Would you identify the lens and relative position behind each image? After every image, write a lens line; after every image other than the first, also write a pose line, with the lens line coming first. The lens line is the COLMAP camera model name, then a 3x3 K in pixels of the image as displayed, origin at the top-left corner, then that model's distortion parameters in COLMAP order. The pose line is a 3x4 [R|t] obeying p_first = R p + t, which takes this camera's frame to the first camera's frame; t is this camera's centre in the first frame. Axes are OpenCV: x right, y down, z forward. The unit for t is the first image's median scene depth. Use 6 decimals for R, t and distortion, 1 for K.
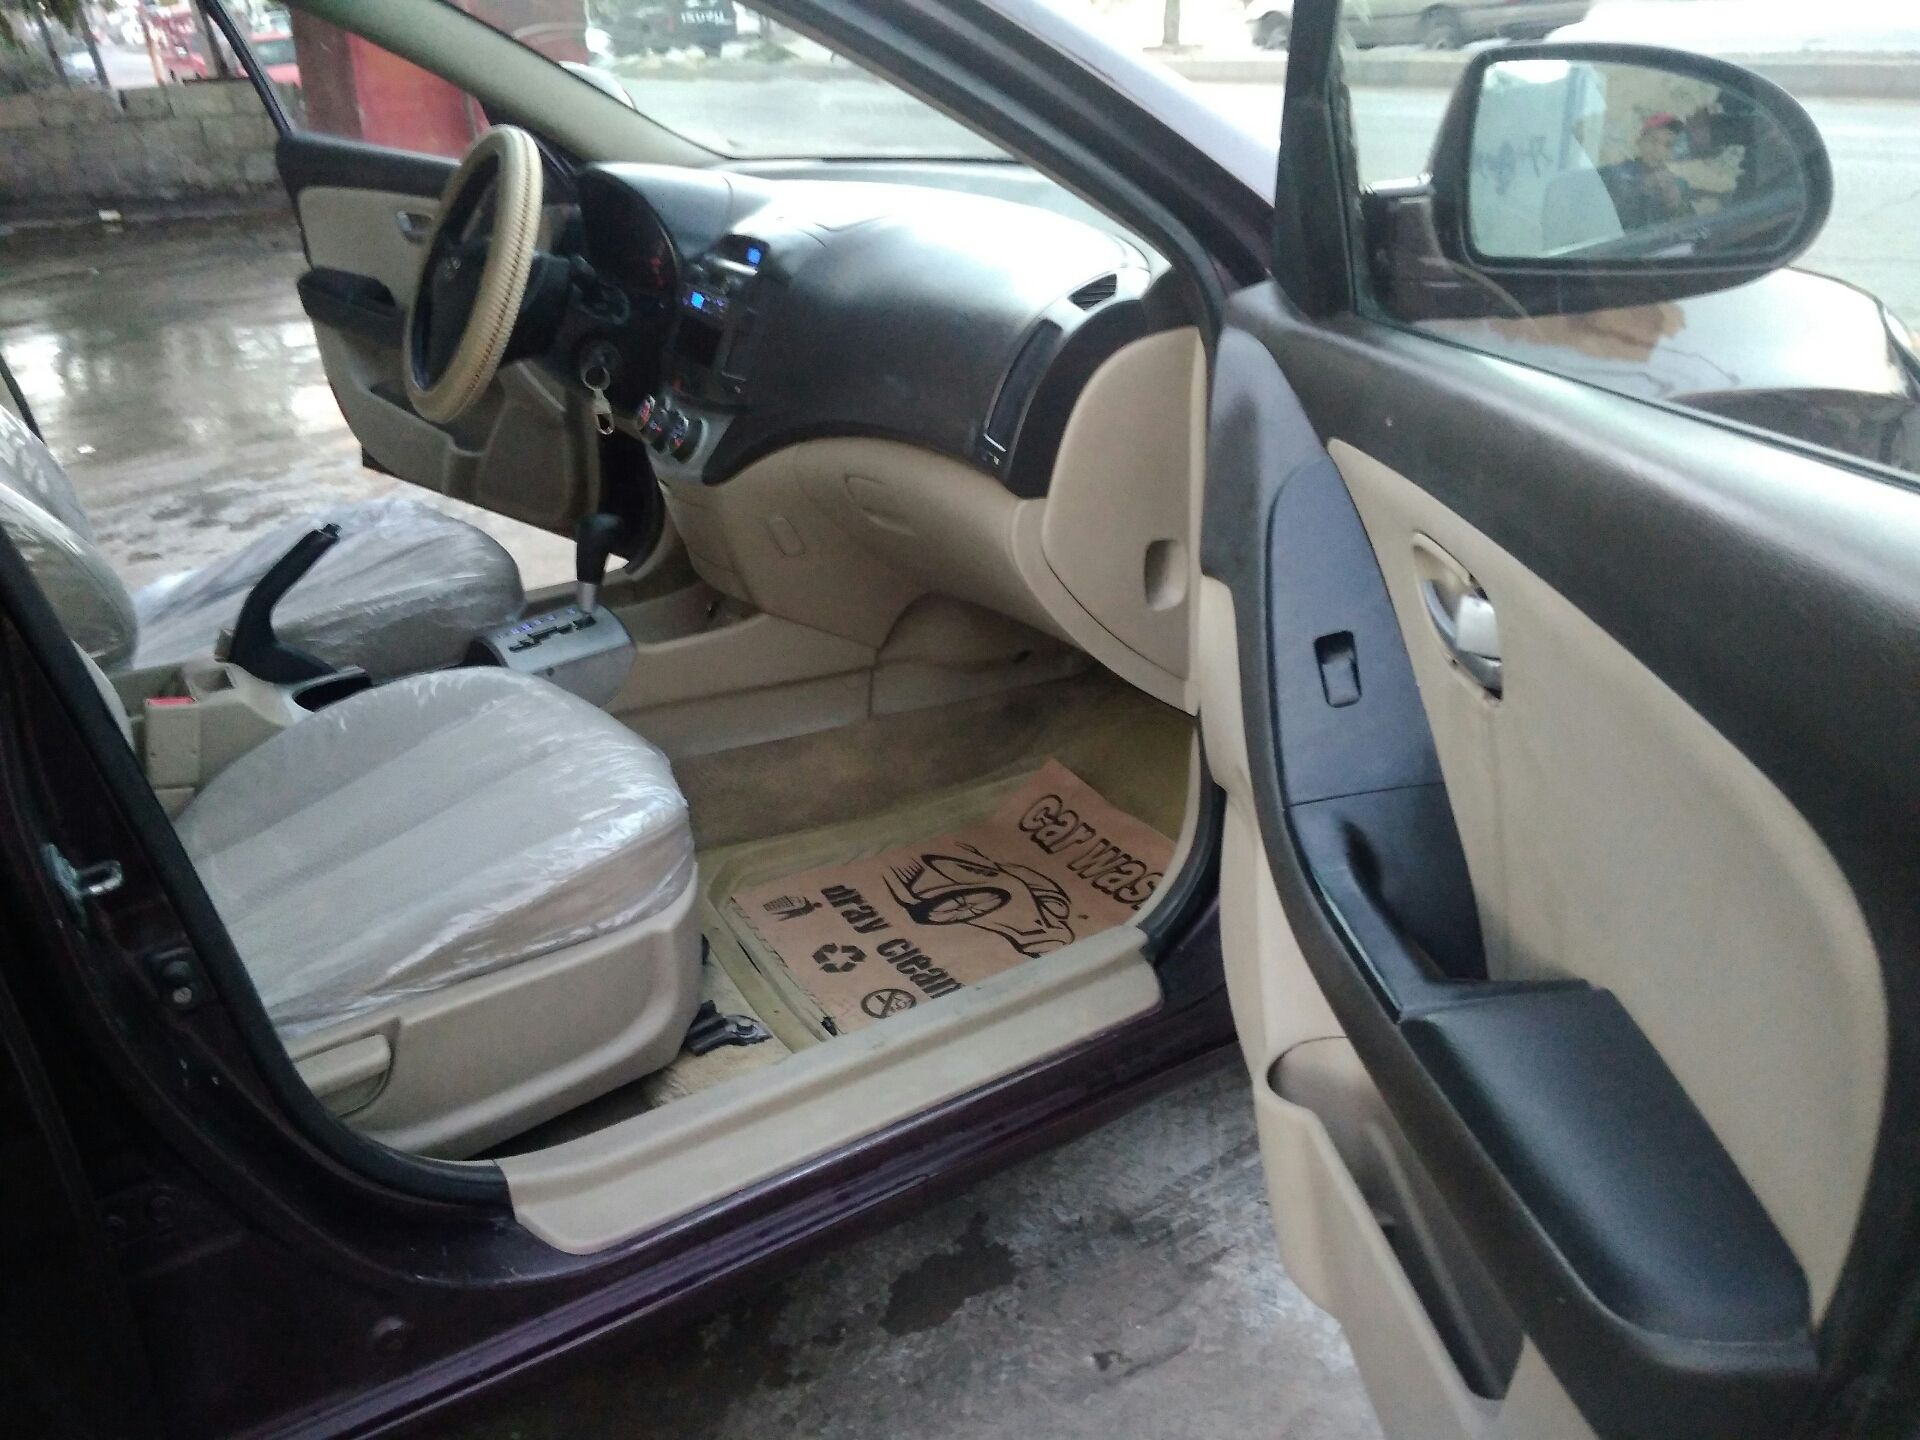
lens RADIAL K [[1564.3, 0, 914.1], [0, 1564.3, 715.1], [0, 0, 1]] dist [0.054403, -0.072226]
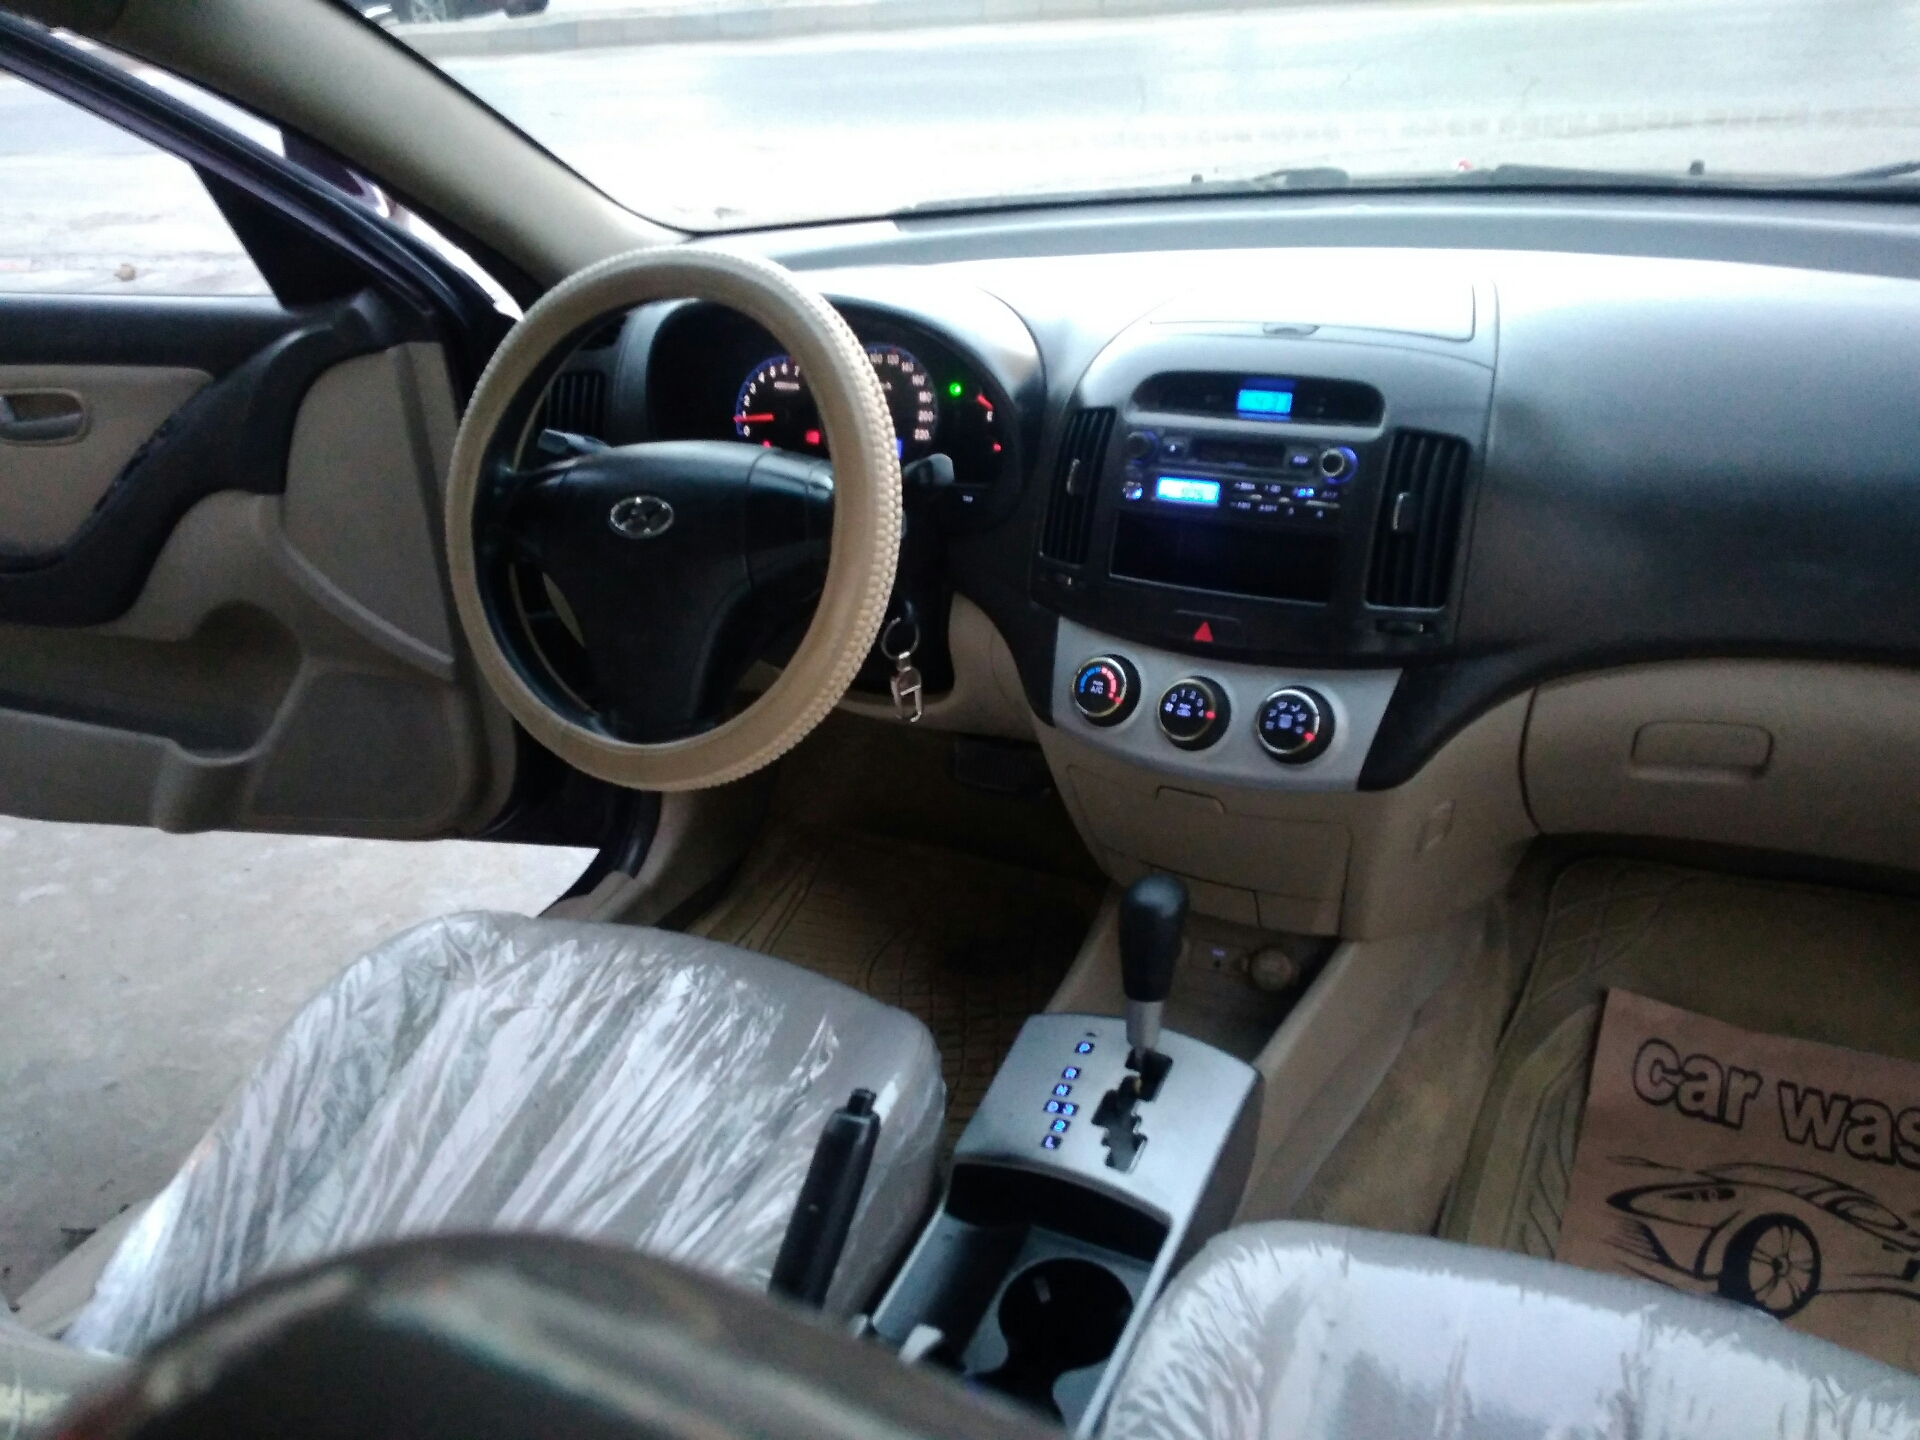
lens RADIAL K [[1564.3, 0, 955.7], [0, 1564.3, 716.3], [0, 0, 1]] dist [0.054403, -0.072226]
pose [[0.847311, -0.271194, 0.456638, -0.496019], [0.262653, 0.961268, 0.083527, -0.247973], [-0.461603, 0.049164, 0.885723, 0.506089]]
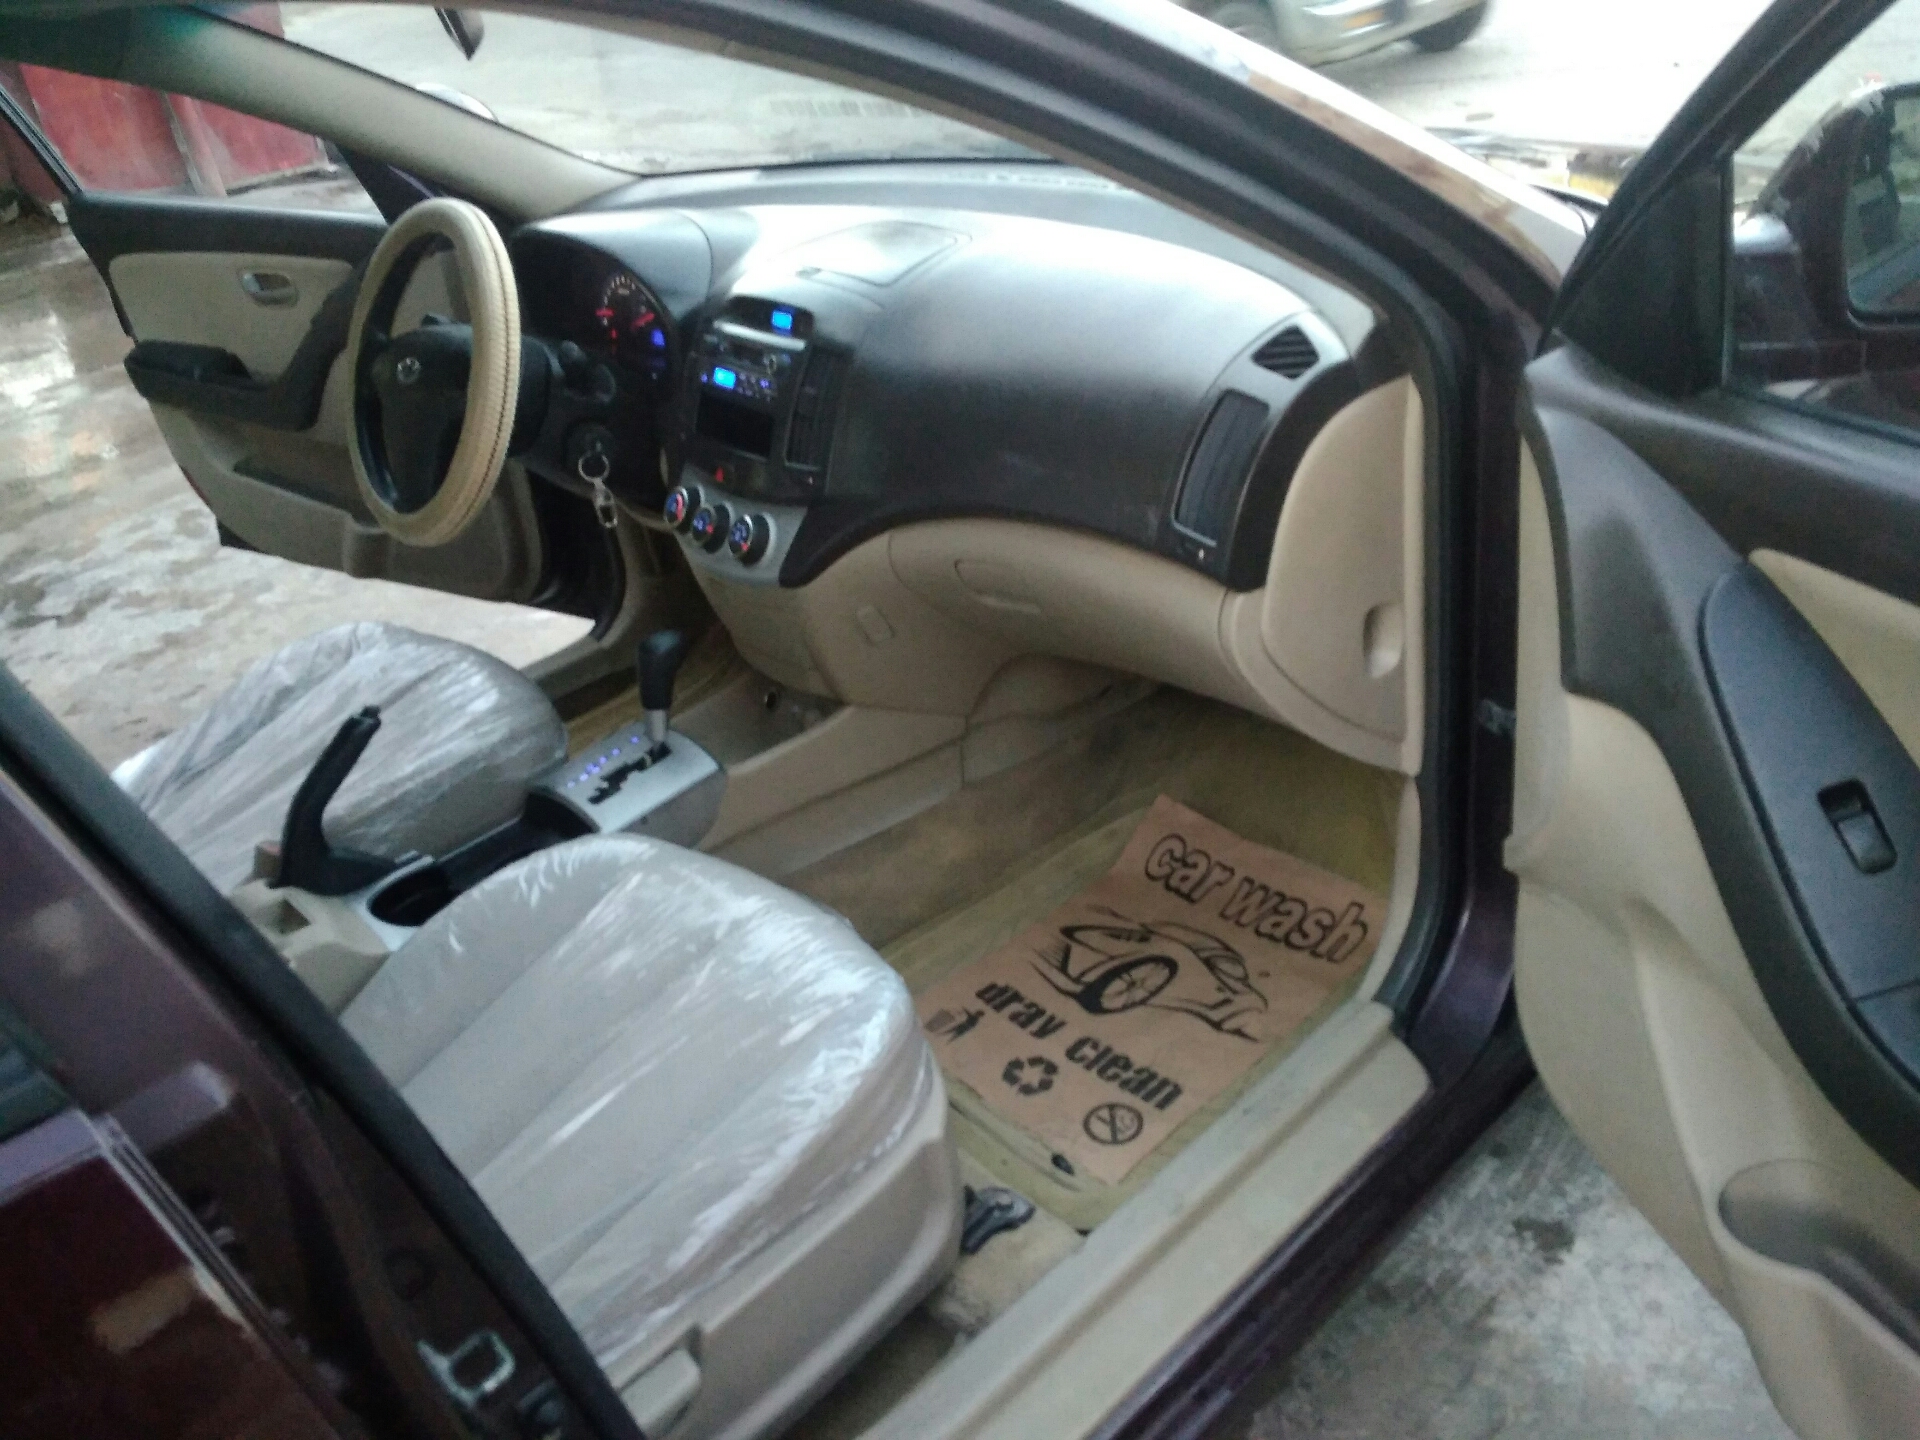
lens RADIAL K [[1564.3, 0, 912.4], [0, 1564.3, 717.9], [0, 0, 1]] dist [0.054403, -0.072226]
pose [[0.976596, -0.179173, 0.118988, -0.169274], [0.170556, 0.982167, 0.079119, -0.123436], [-0.131042, -0.056973, 0.989738, 0.093084]]
